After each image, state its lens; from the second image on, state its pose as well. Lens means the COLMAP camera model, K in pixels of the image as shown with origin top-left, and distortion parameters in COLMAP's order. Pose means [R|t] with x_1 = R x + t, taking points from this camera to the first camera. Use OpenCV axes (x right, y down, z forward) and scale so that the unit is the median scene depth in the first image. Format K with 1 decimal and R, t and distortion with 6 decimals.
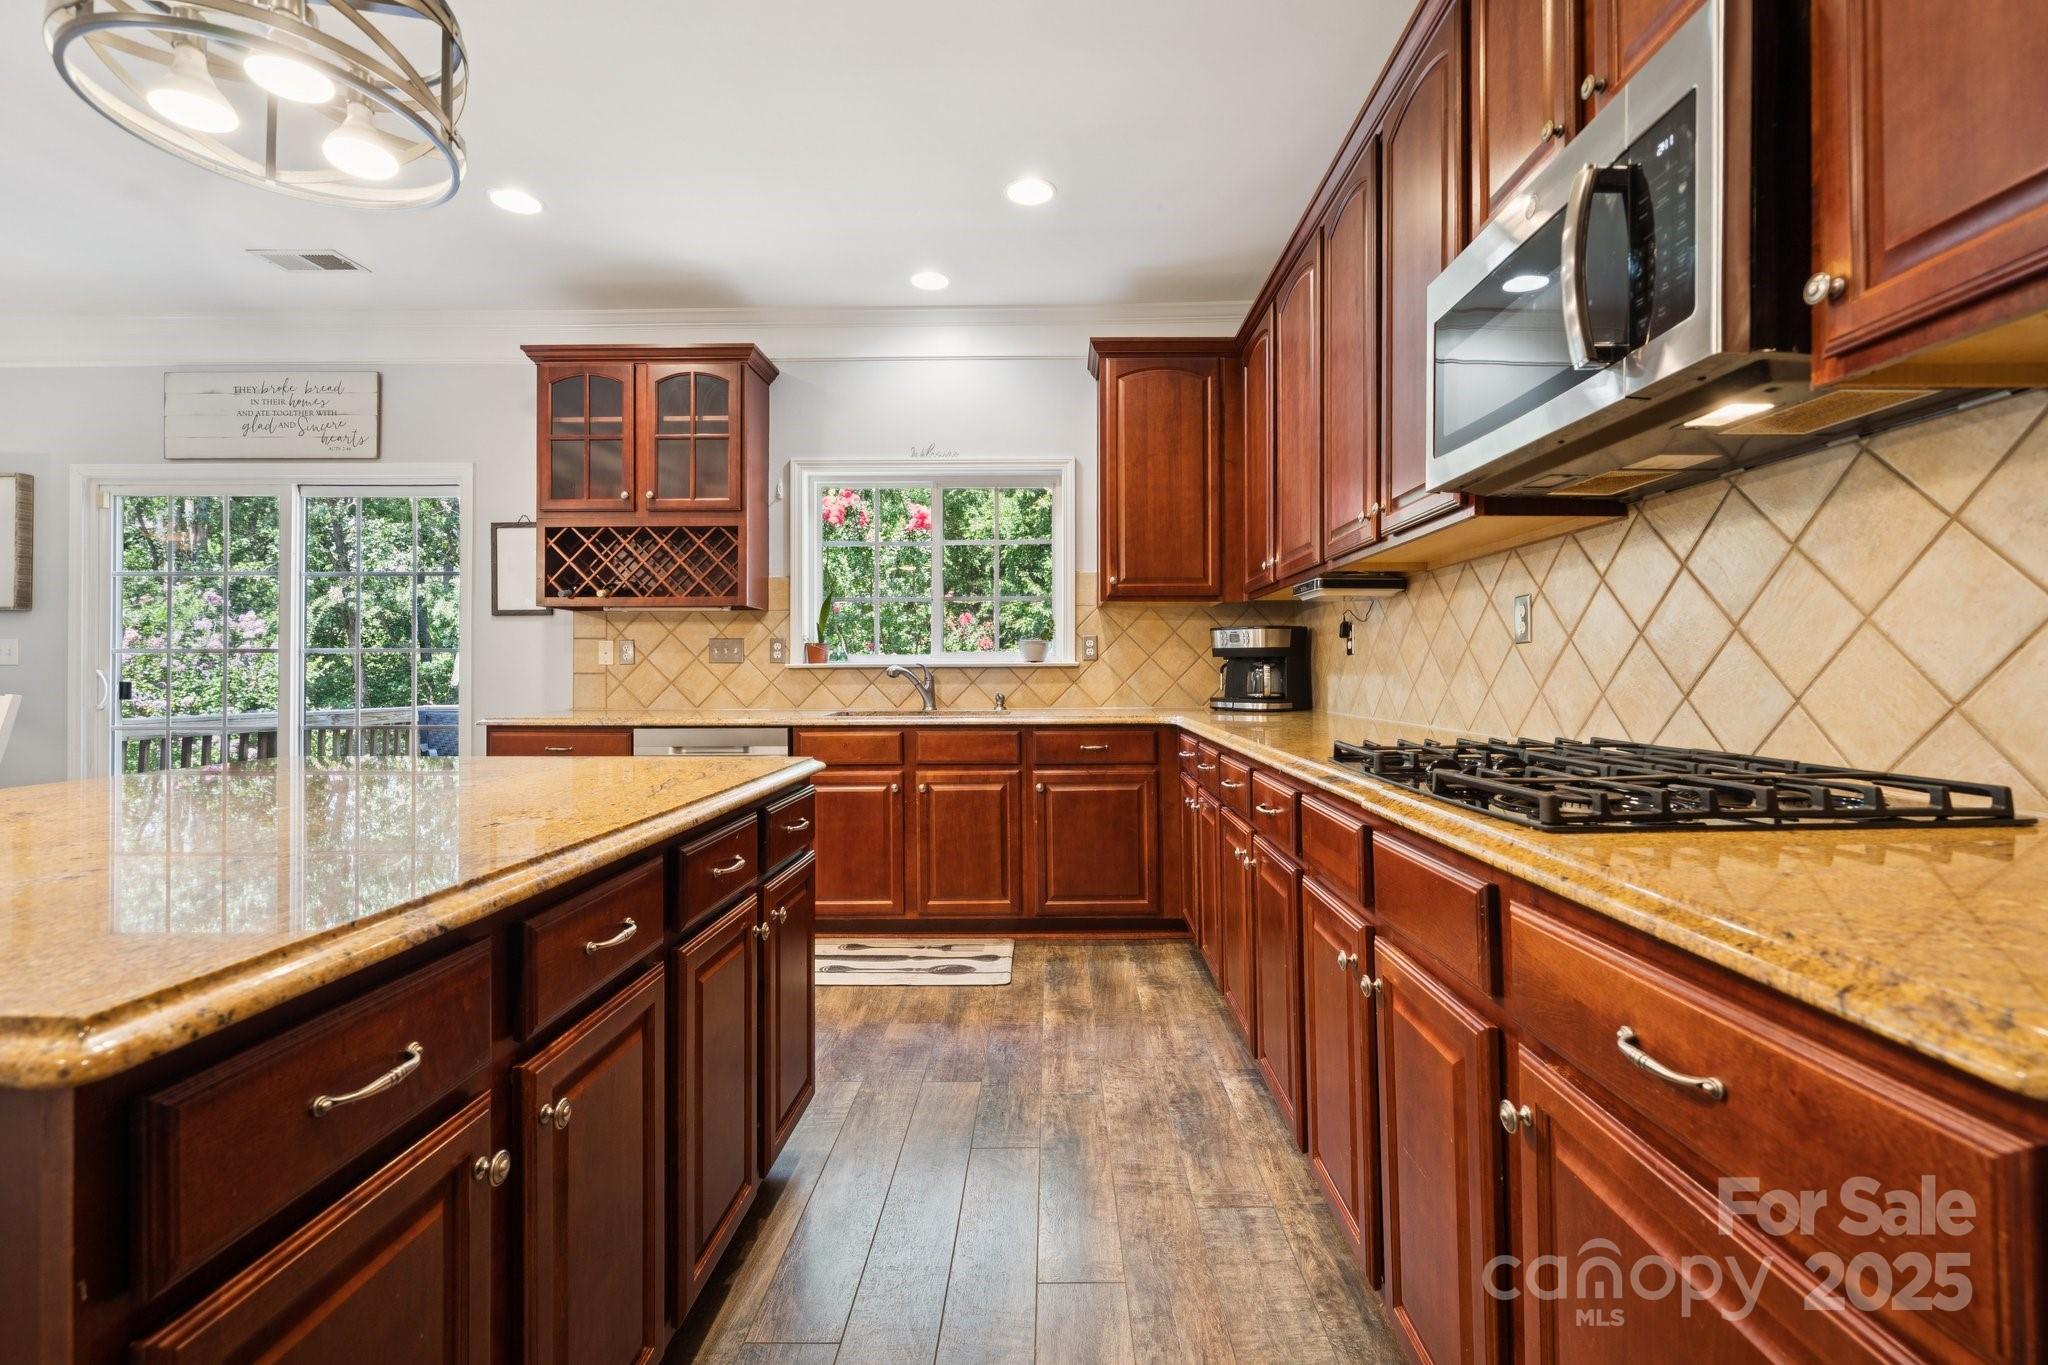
lens RADIAL K [[870.2, 0, 1024.9], [0, 870.2, 662.8], [0, 0, 1]] dist [0.005178, 0.000713]
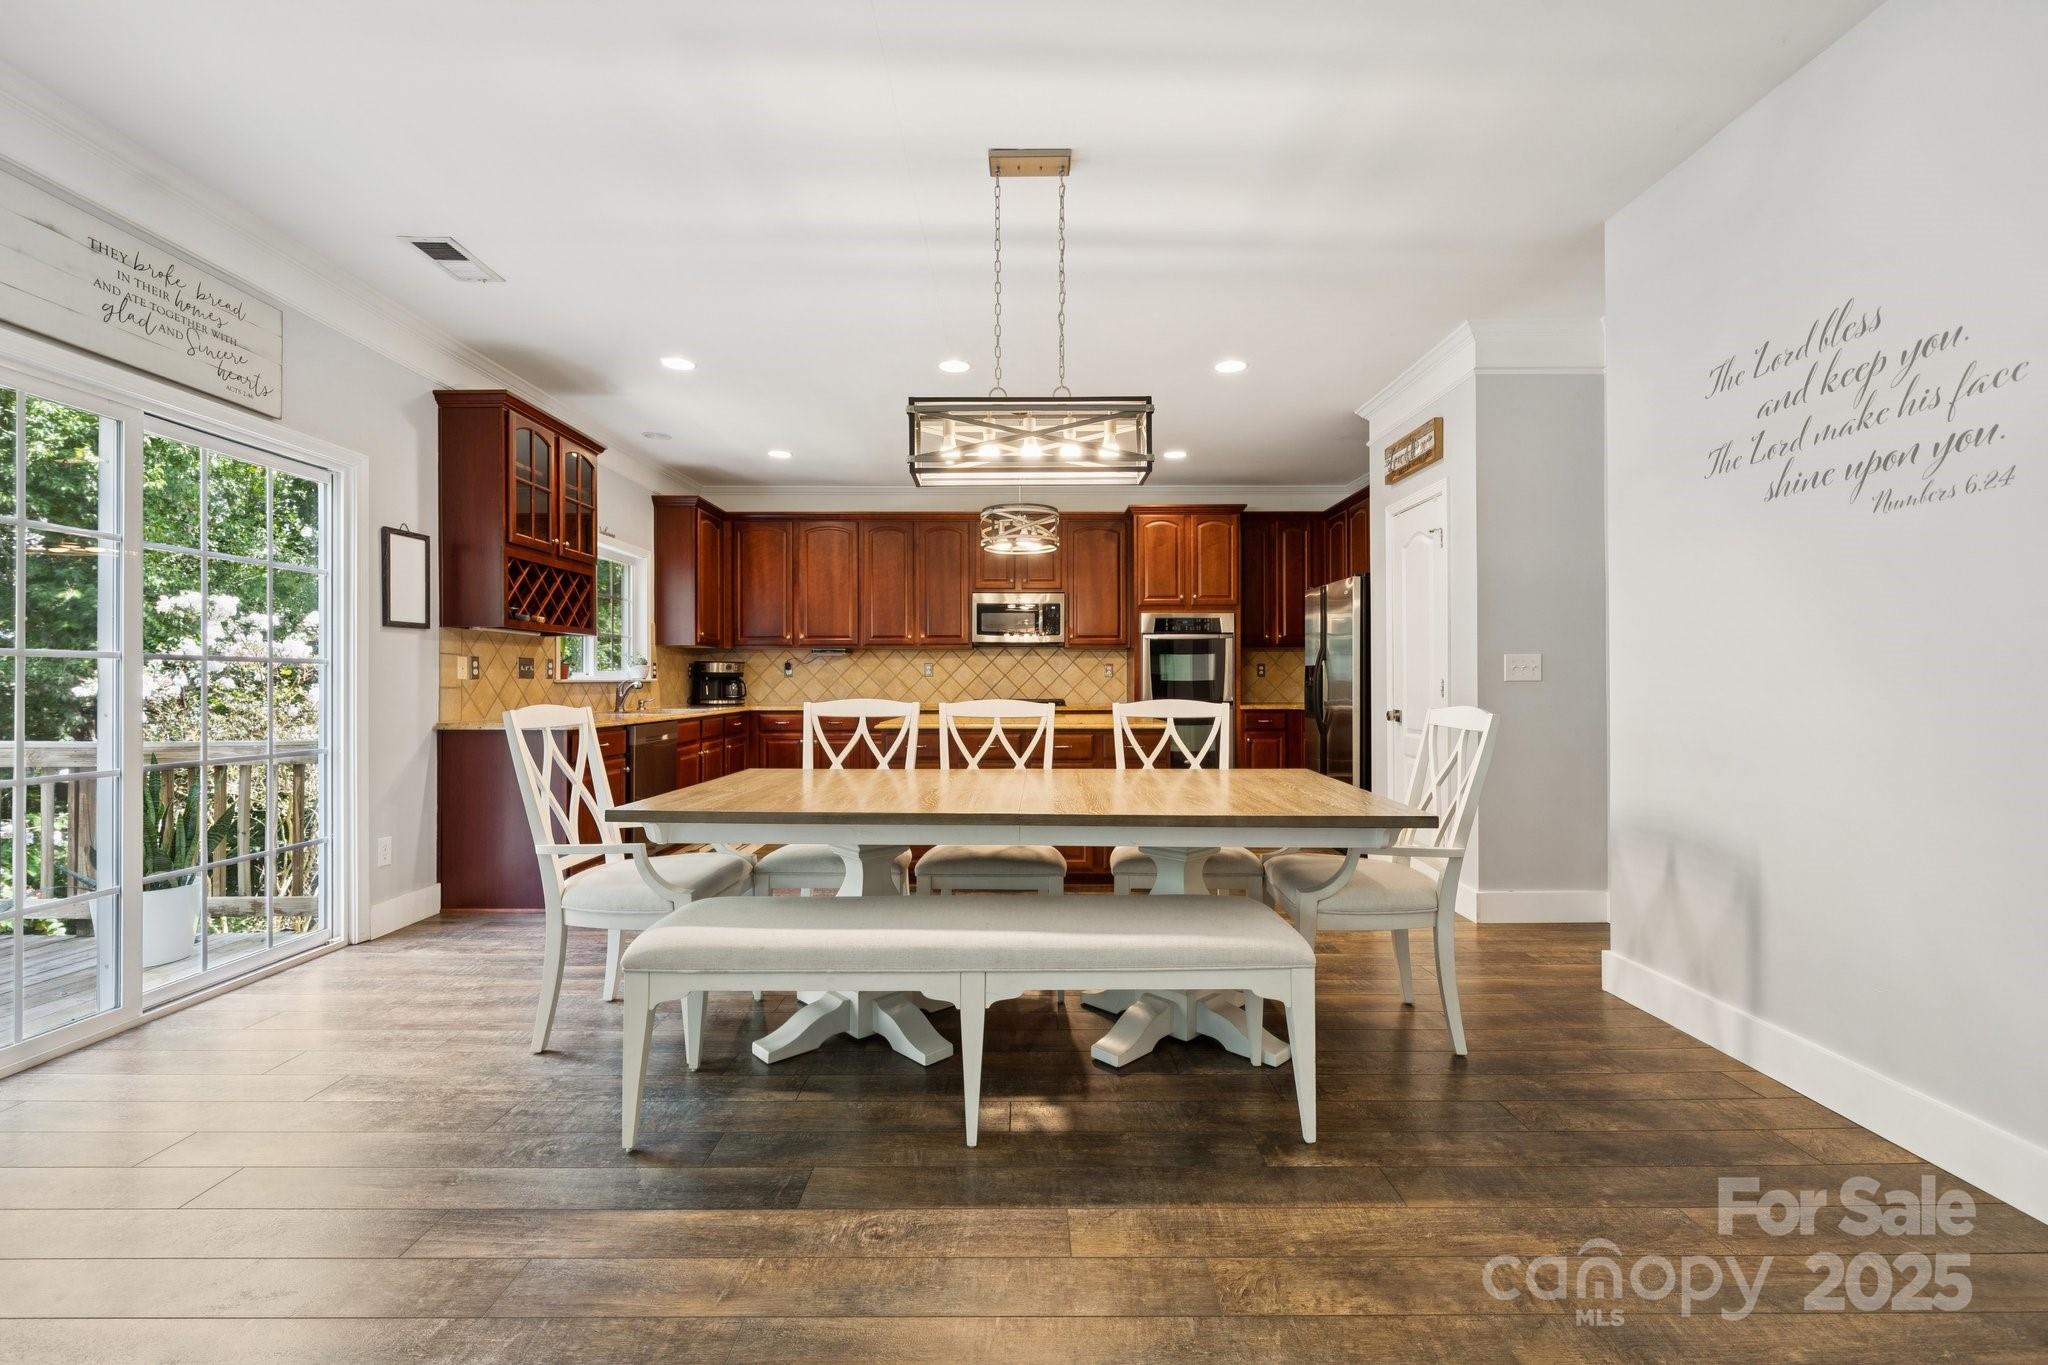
lens RADIAL K [[870.2, 0, 1031.1], [0, 870.2, 682.5], [0, 0, 1]] dist [0.005178, 0.000713]
pose [[-0.040415, 0.001681, 0.999182, -1.573539], [-0.004315, 0.999989, -0.001857, 0.005192], [-0.999174, -0.004386, -0.040408, 0.344474]]
